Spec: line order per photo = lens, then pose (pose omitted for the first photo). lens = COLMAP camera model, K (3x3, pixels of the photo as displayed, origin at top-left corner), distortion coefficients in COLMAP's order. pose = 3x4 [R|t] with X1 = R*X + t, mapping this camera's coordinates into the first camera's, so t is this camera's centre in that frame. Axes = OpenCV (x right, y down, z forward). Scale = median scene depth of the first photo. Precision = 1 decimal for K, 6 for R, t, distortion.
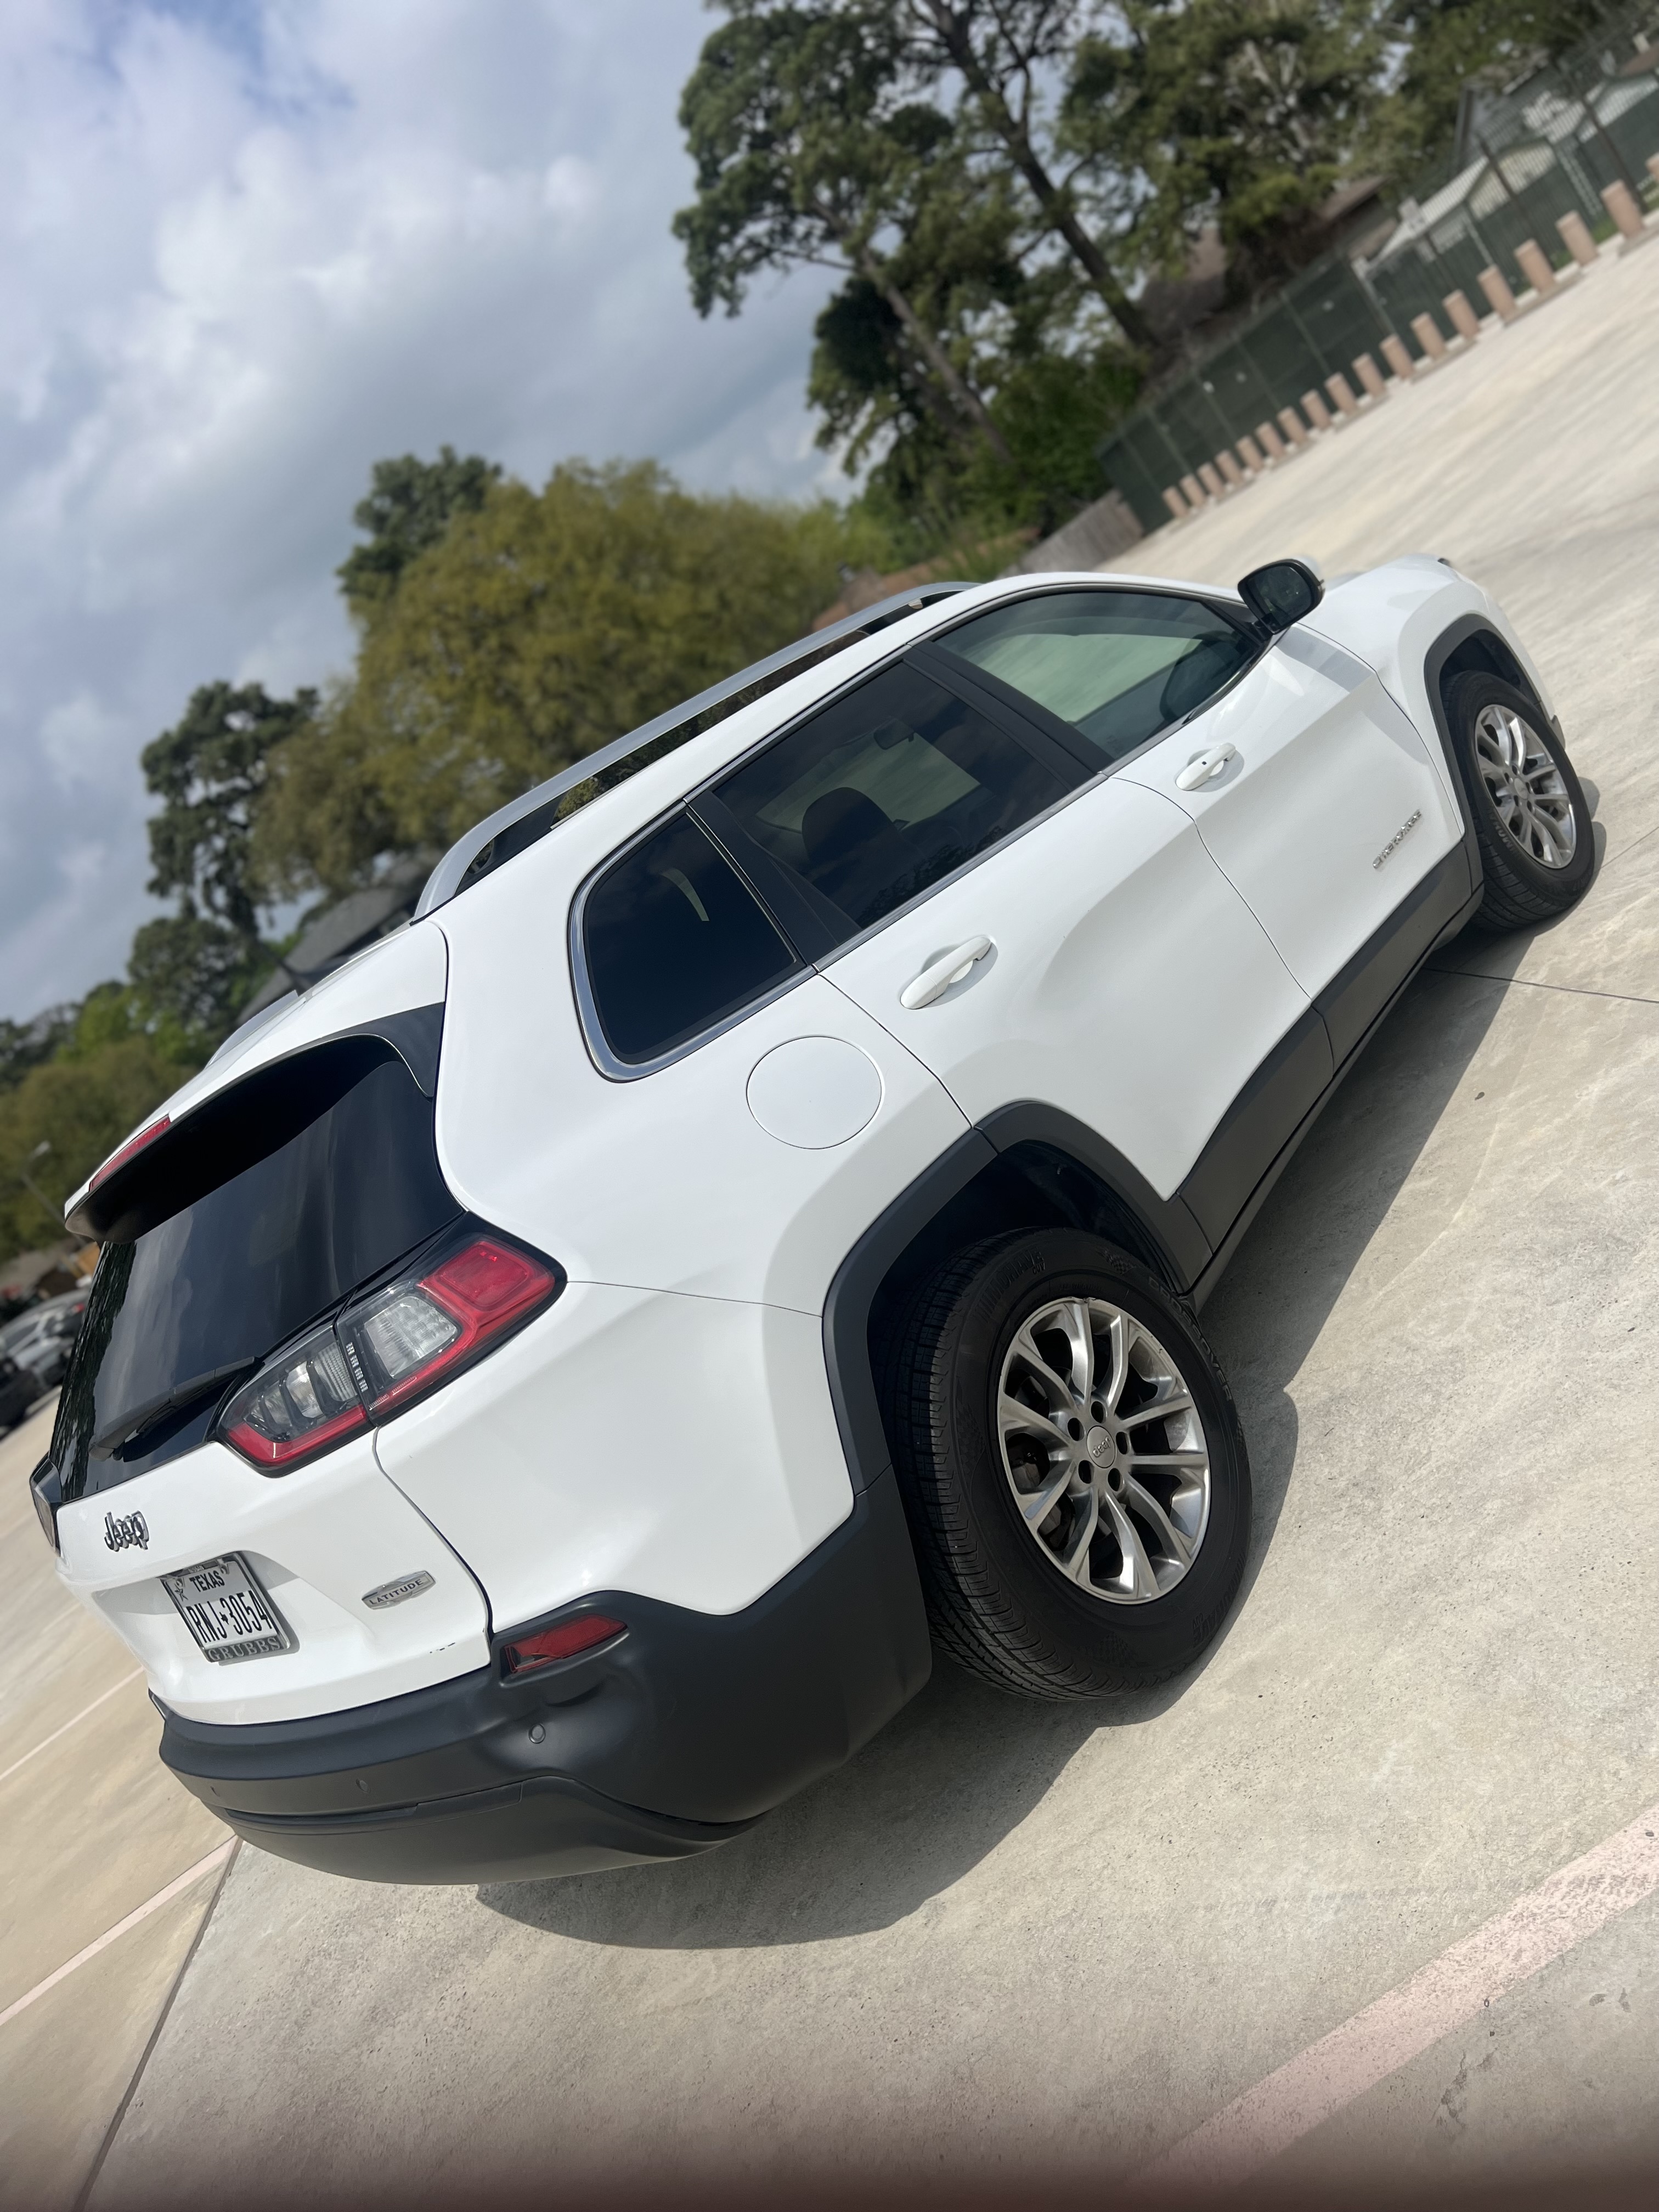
lens RADIAL K [[1665.2, 0, 796.0], [0, 1665.2, 1112.5], [0, 0, 1]] dist [0.038023, -0.053806]
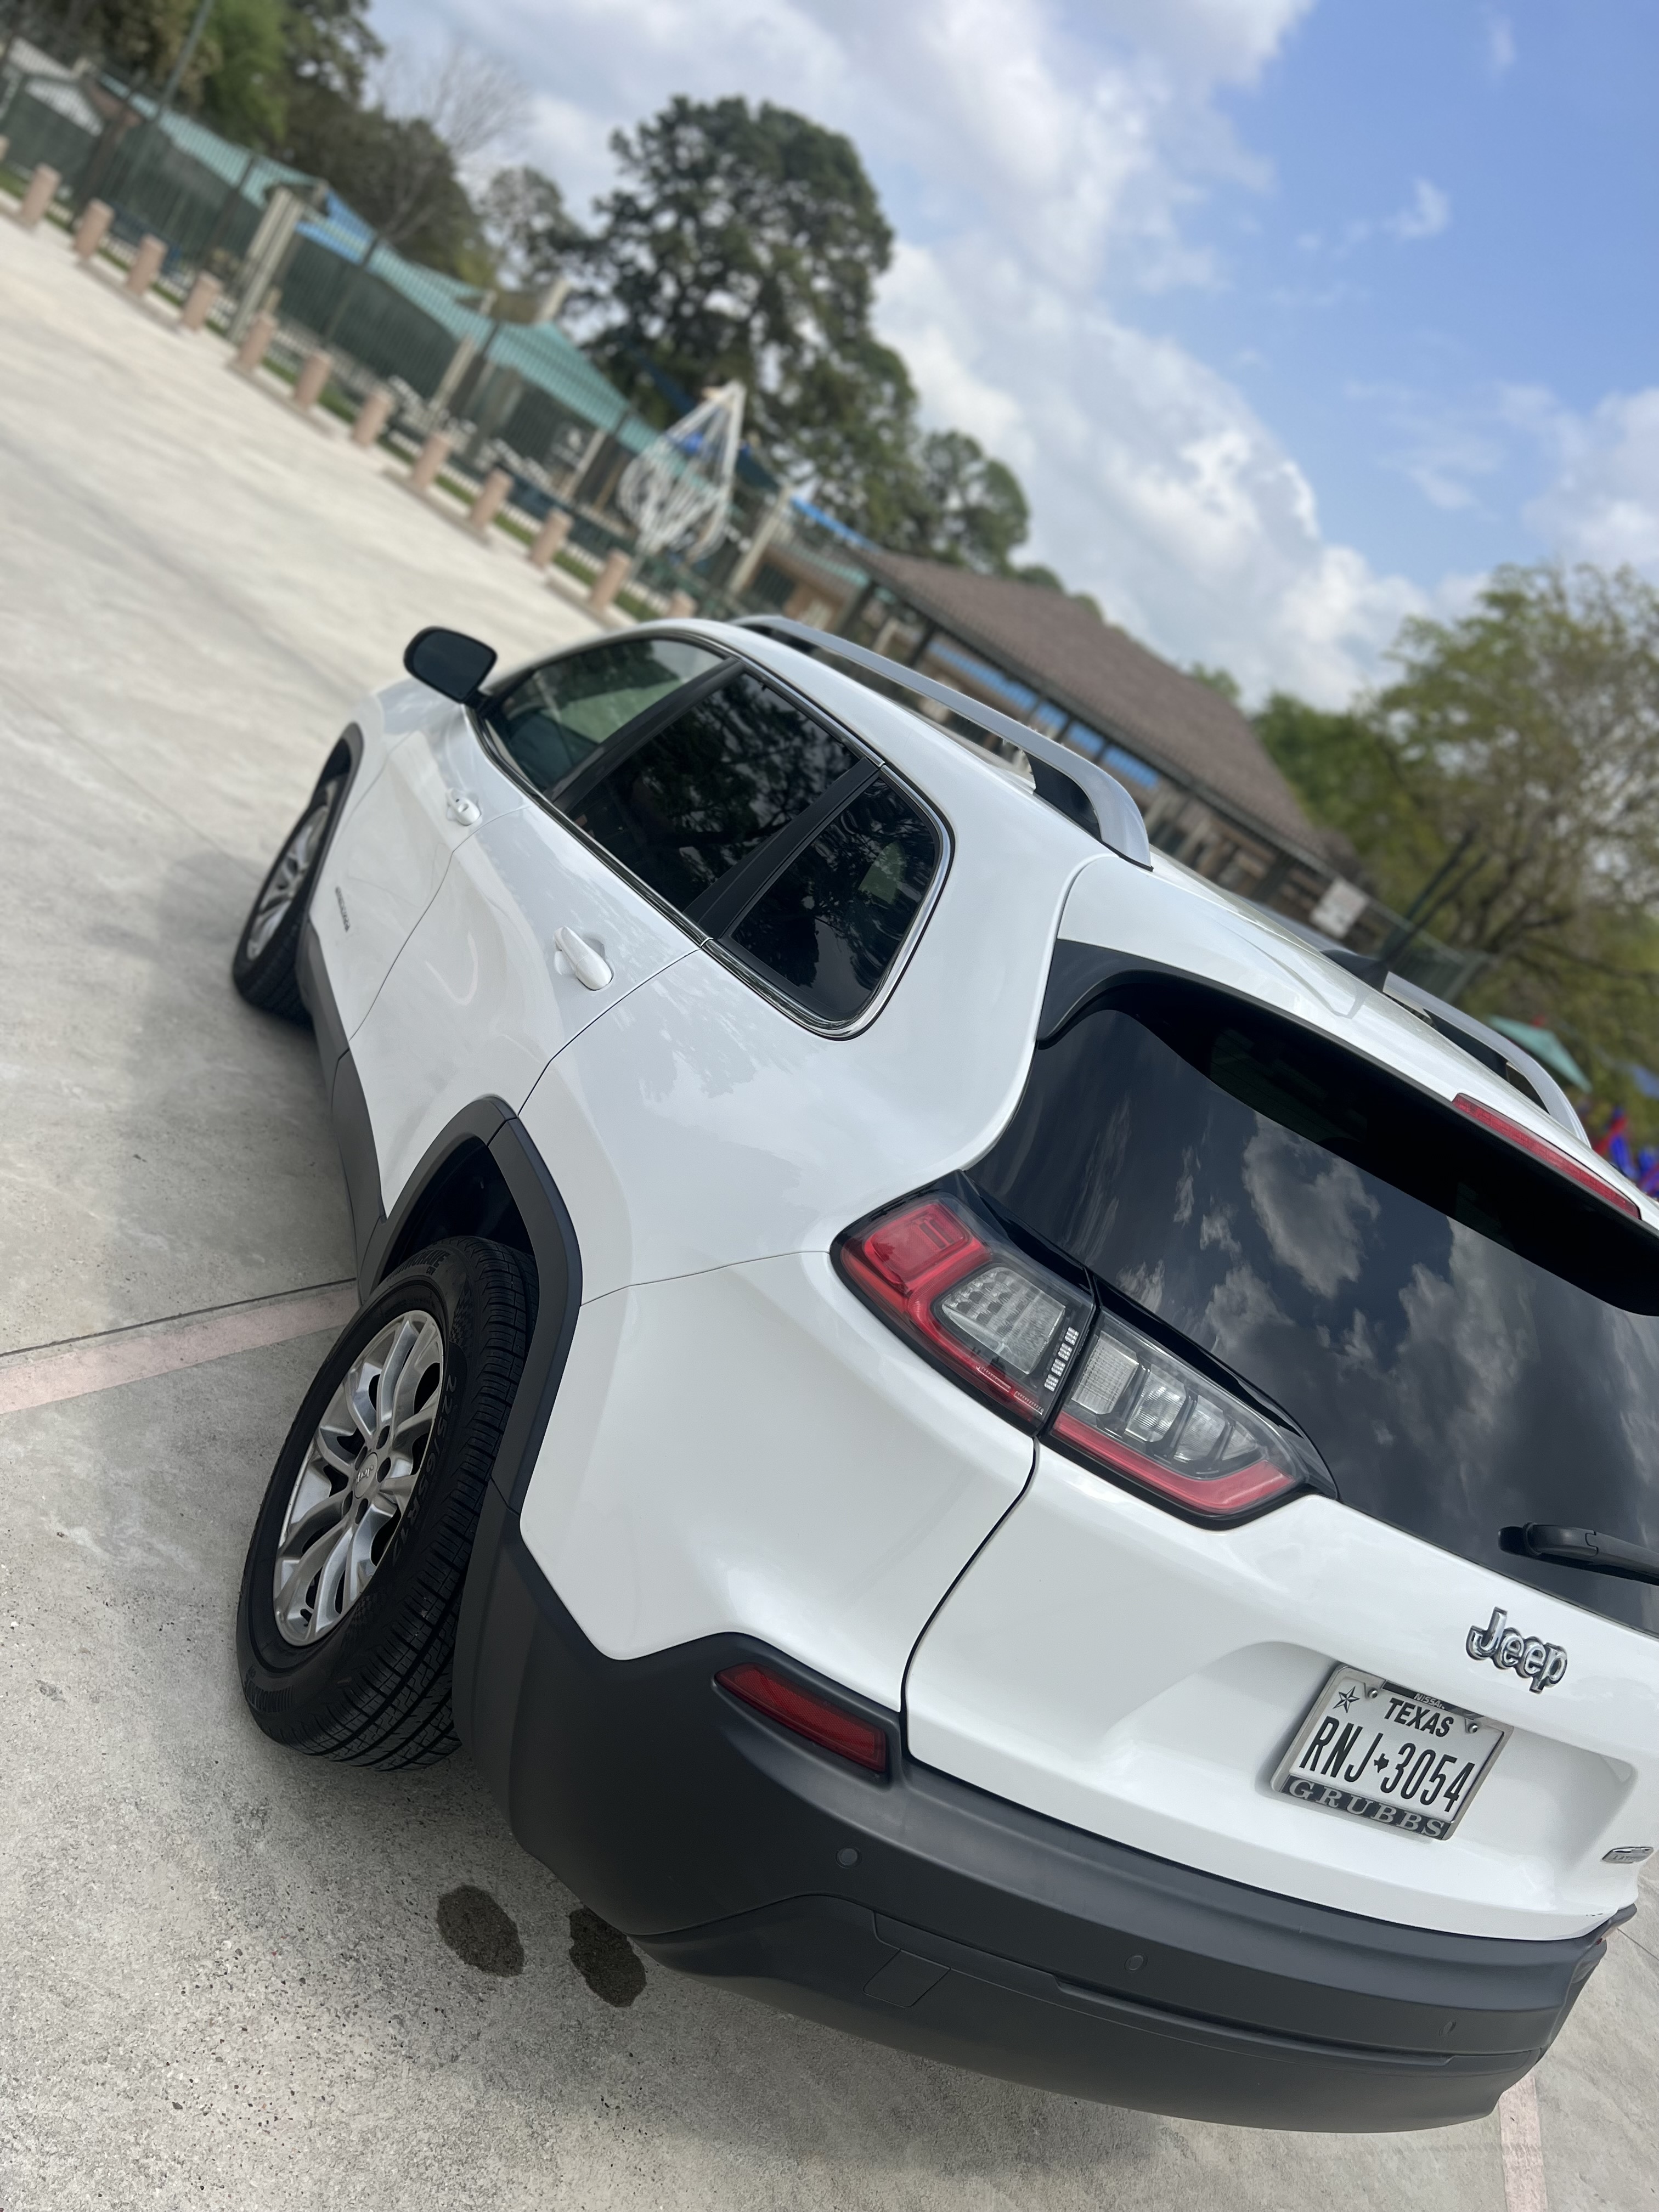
lens RADIAL K [[1665.2, 0, 796.0], [0, 1665.2, 1112.5], [0, 0, 1]] dist [0.038023, -0.053806]
pose [[0.035547, 0.488095, 0.872067, -0.069036], [-0.514202, 0.757180, -0.402833, 0.031458], [-0.856932, -0.434099, 0.277895, 0.069721]]
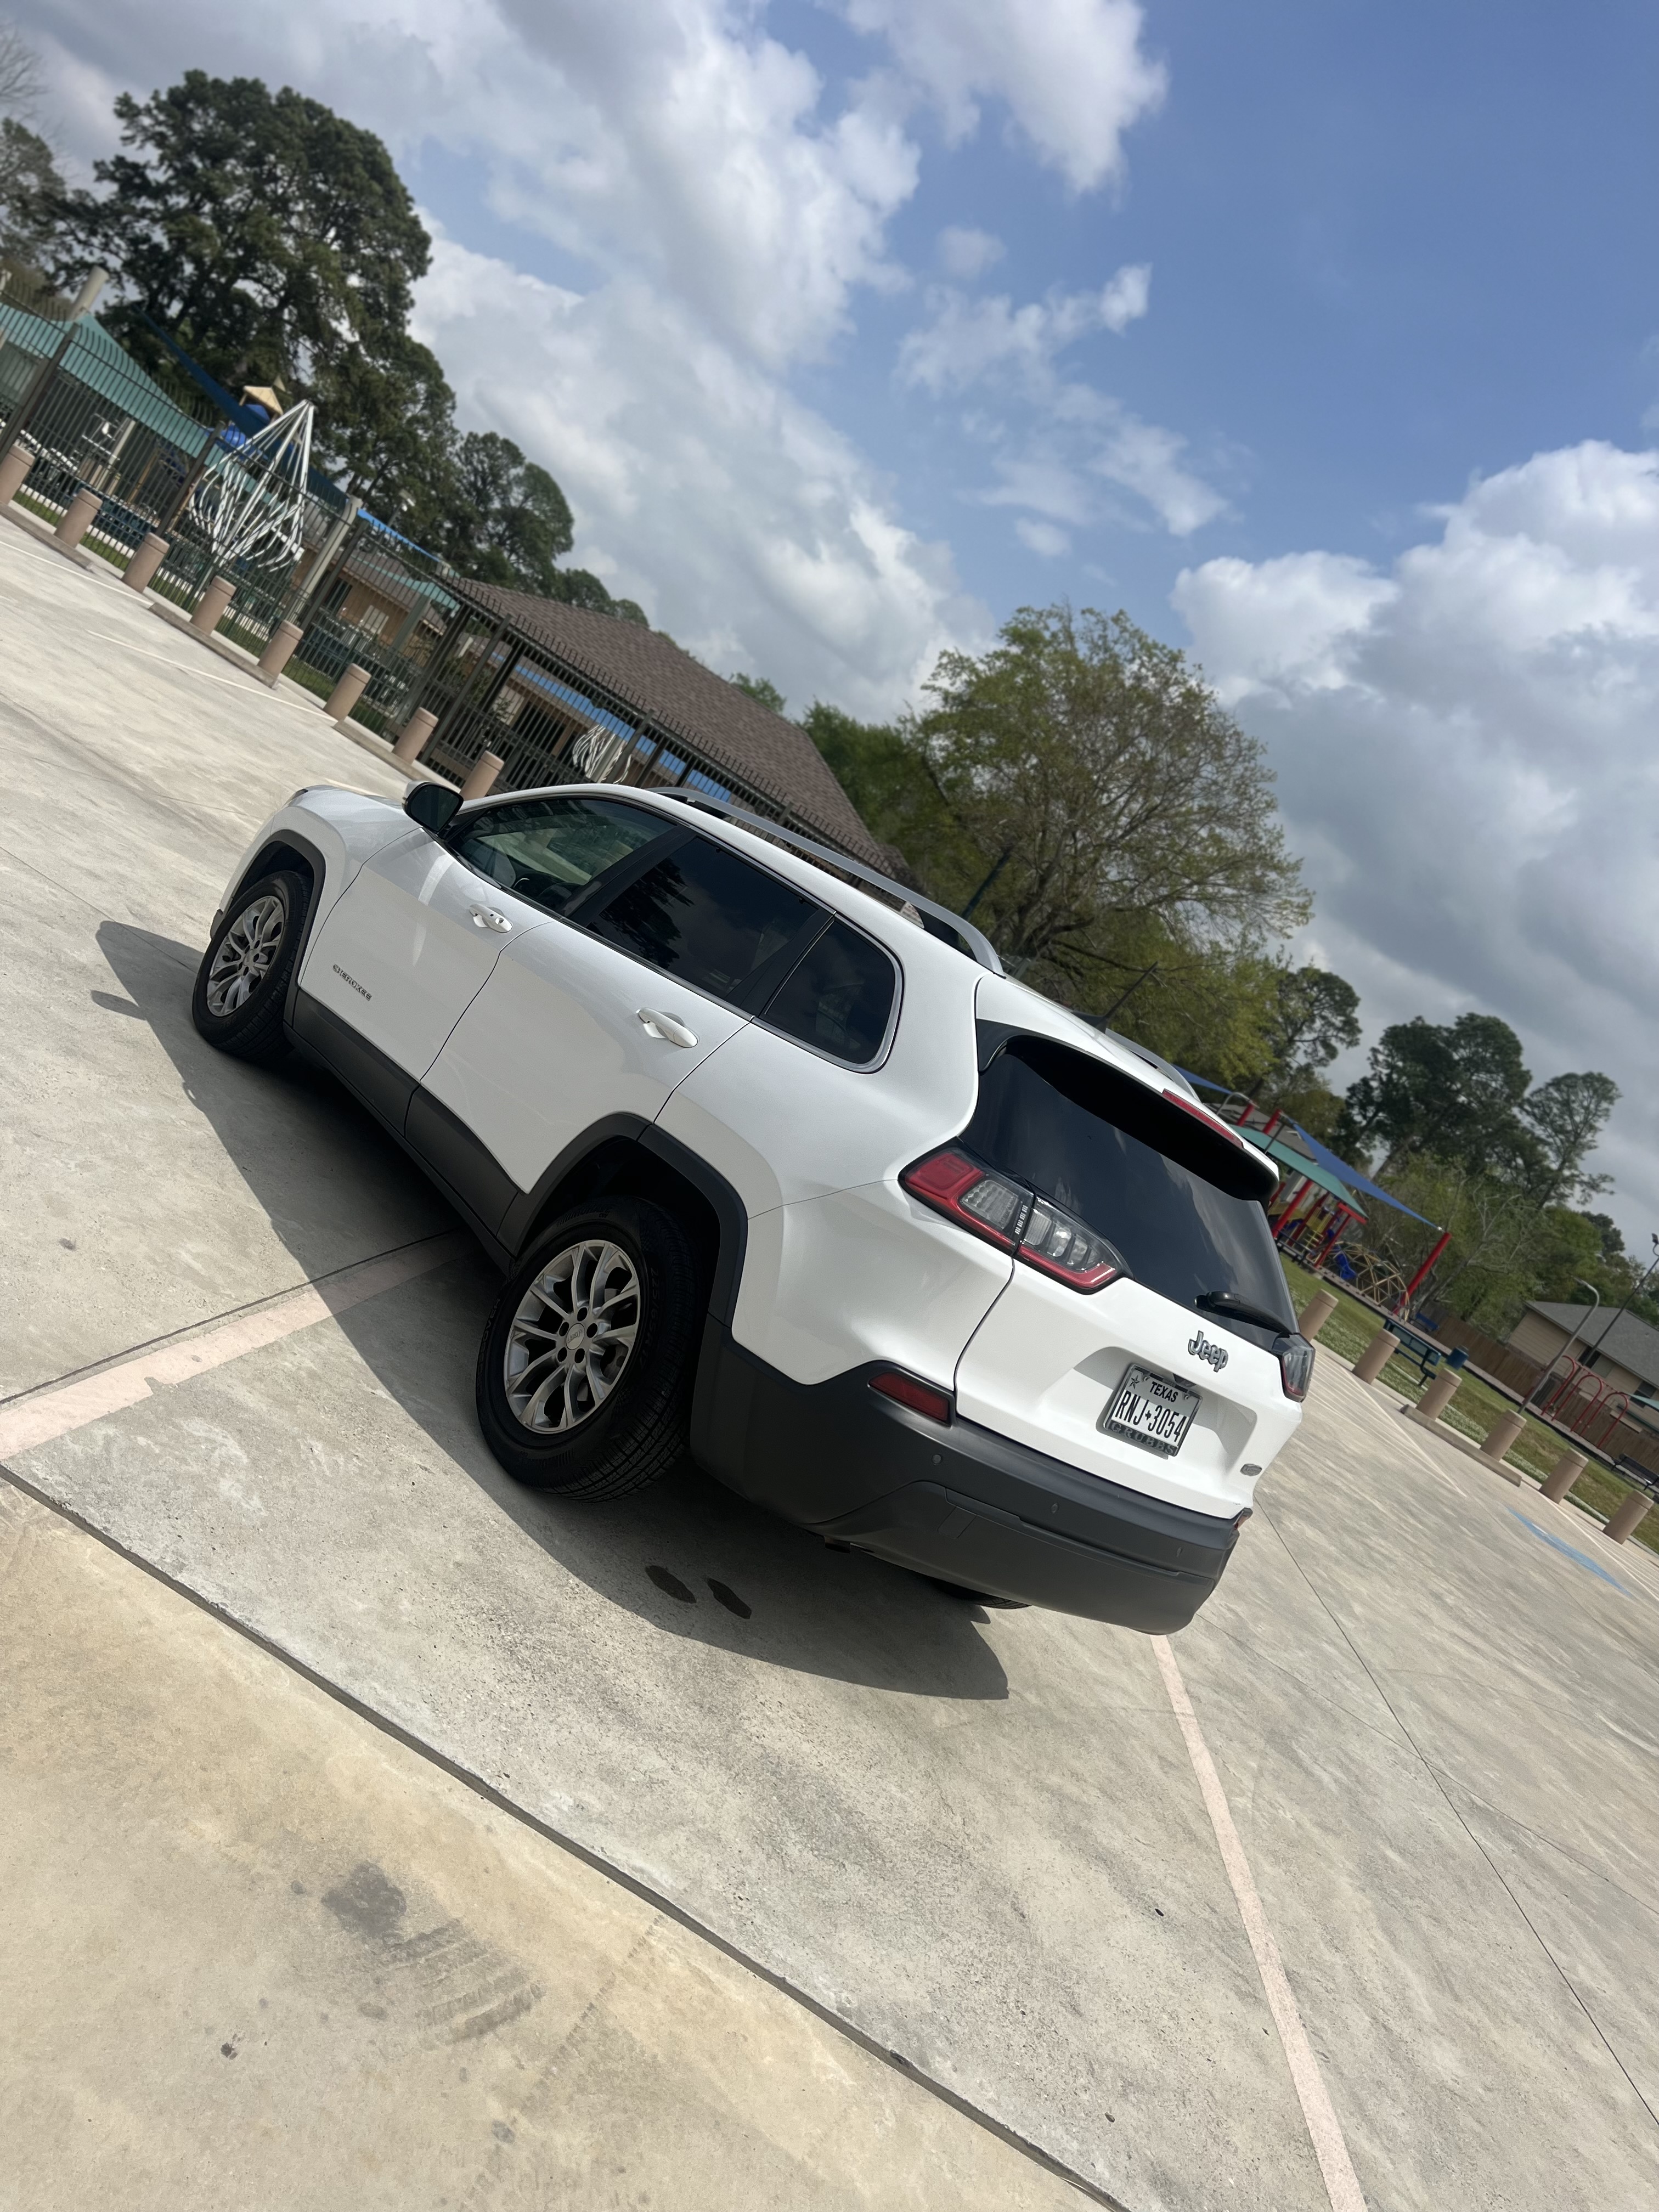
lens RADIAL K [[1665.2, 0, 796.0], [0, 1665.2, 1112.5], [0, 0, 1]] dist [0.038023, -0.053806]
pose [[-0.169226, 0.491968, 0.854008, -0.104466], [-0.359848, 0.775843, -0.518245, 0.060276], [-0.917536, -0.395014, 0.045741, 0.081420]]
